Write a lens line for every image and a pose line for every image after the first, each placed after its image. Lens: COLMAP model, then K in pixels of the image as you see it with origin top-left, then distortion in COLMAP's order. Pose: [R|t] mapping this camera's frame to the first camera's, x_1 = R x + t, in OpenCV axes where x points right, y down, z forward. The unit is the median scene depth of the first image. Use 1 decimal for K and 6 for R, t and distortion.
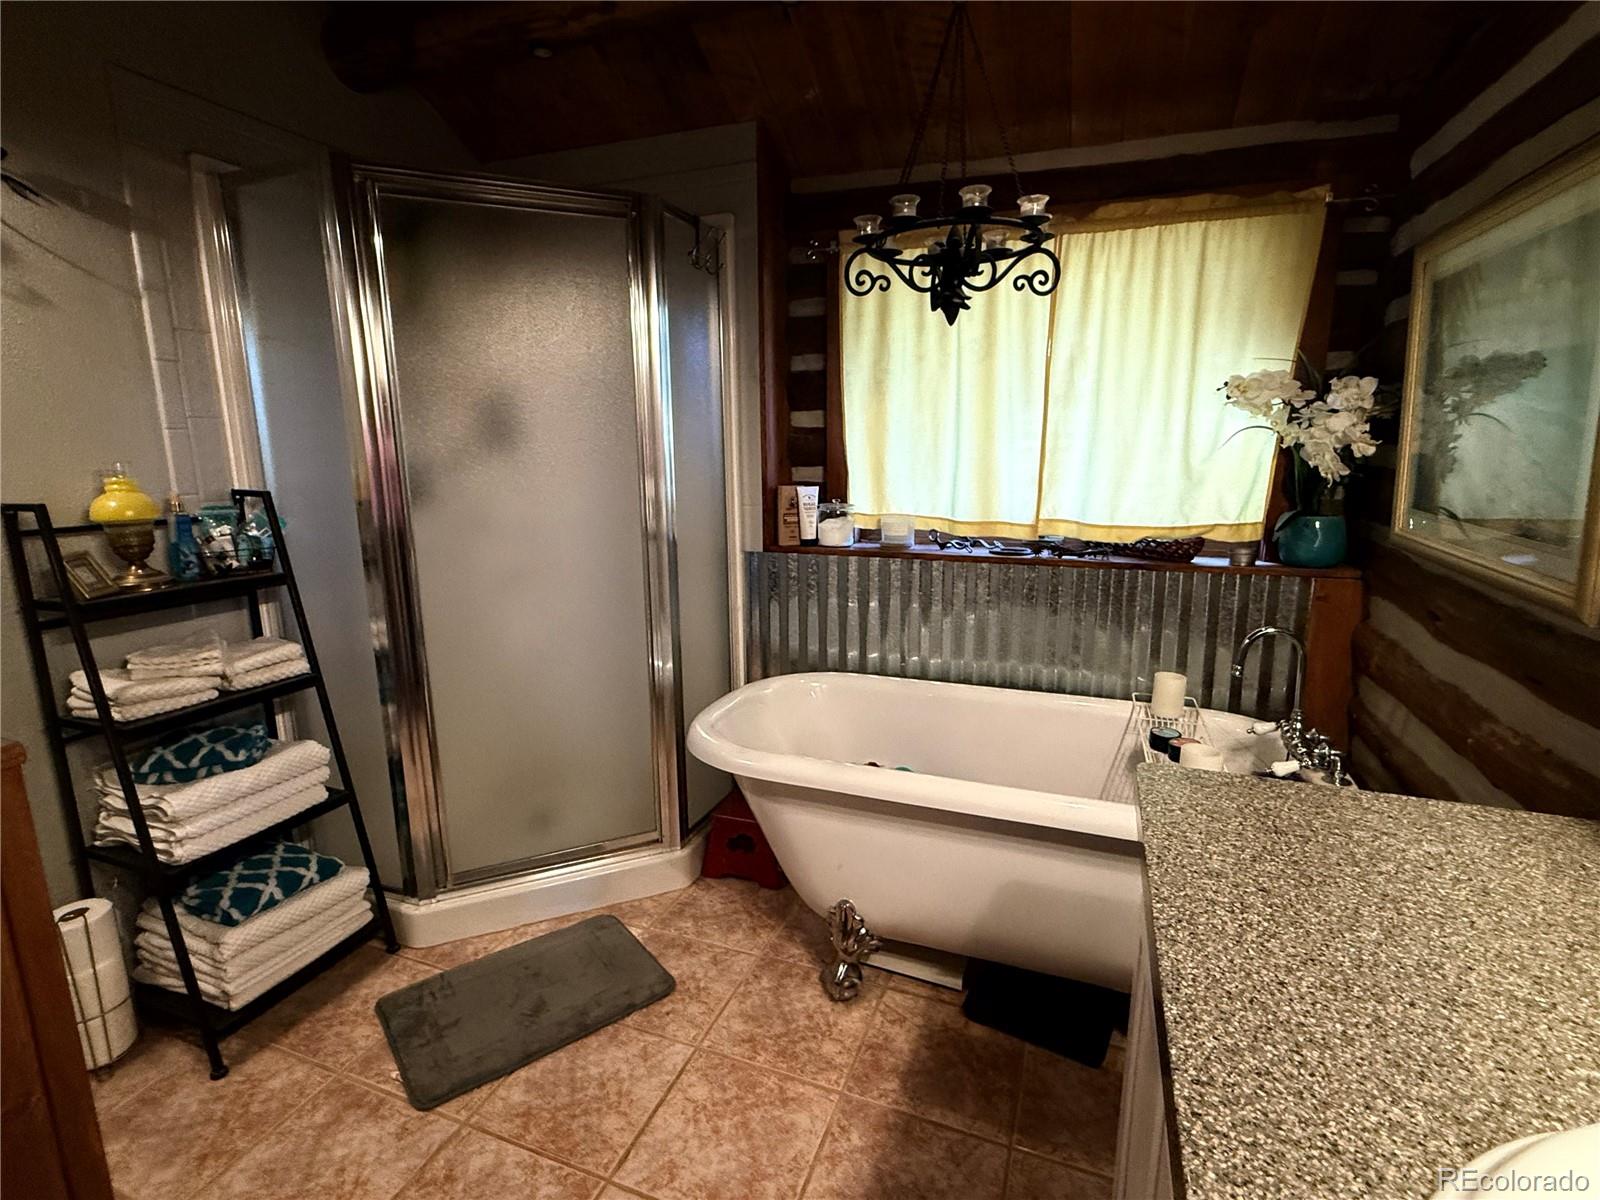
lens RADIAL K [[779.7, 0, 800.0], [0, 779.7, 600.0], [0, 0, 1]] dist [0.003988, 0.000379]
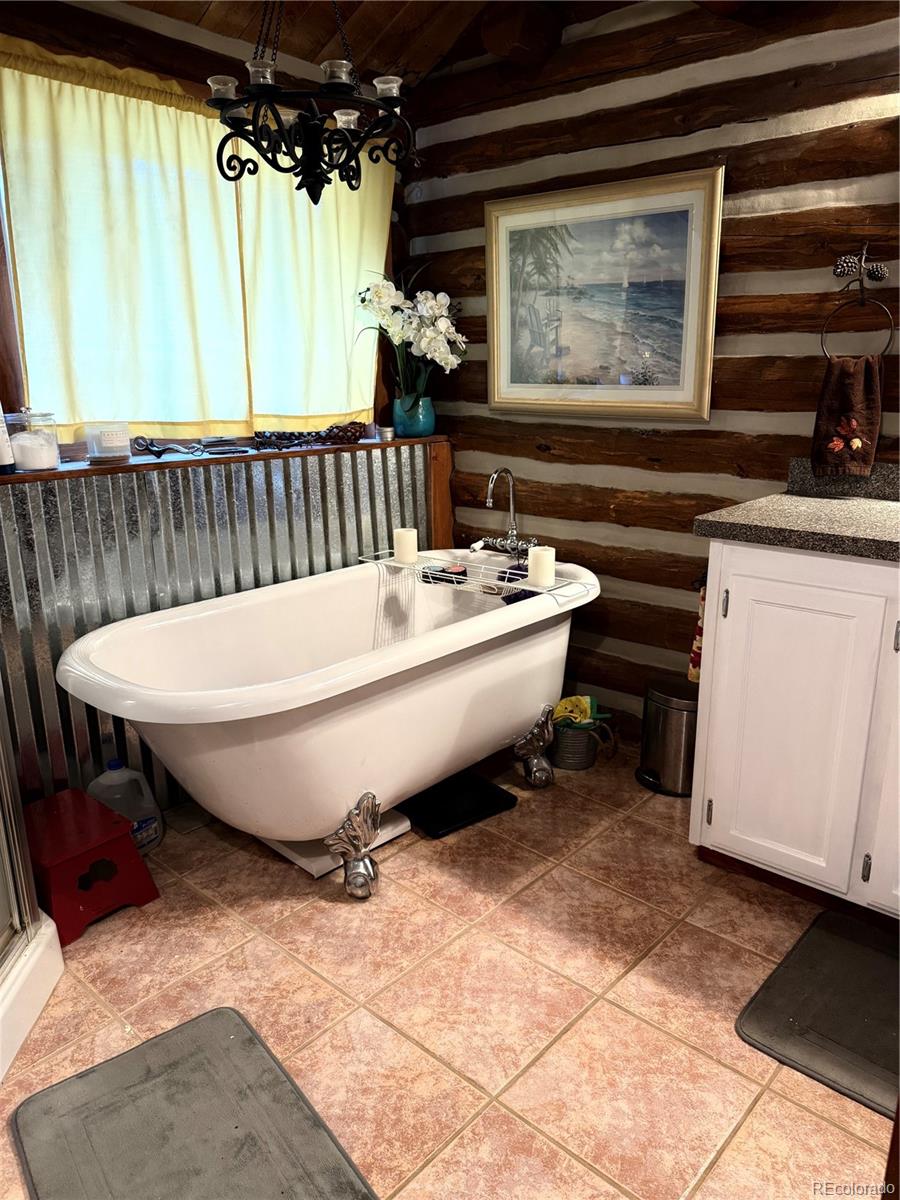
lens RADIAL K [[848.5, 0, 450.0], [0, 848.5, 600.0], [0, 0, 1]] dist [0.196412, -0.322206]
pose [[0.364115, -0.249406, 0.897339, -0.748786], [0.188101, 0.963316, 0.191418, -0.043307], [-0.912161, 0.099092, 0.397672, 0.390801]]
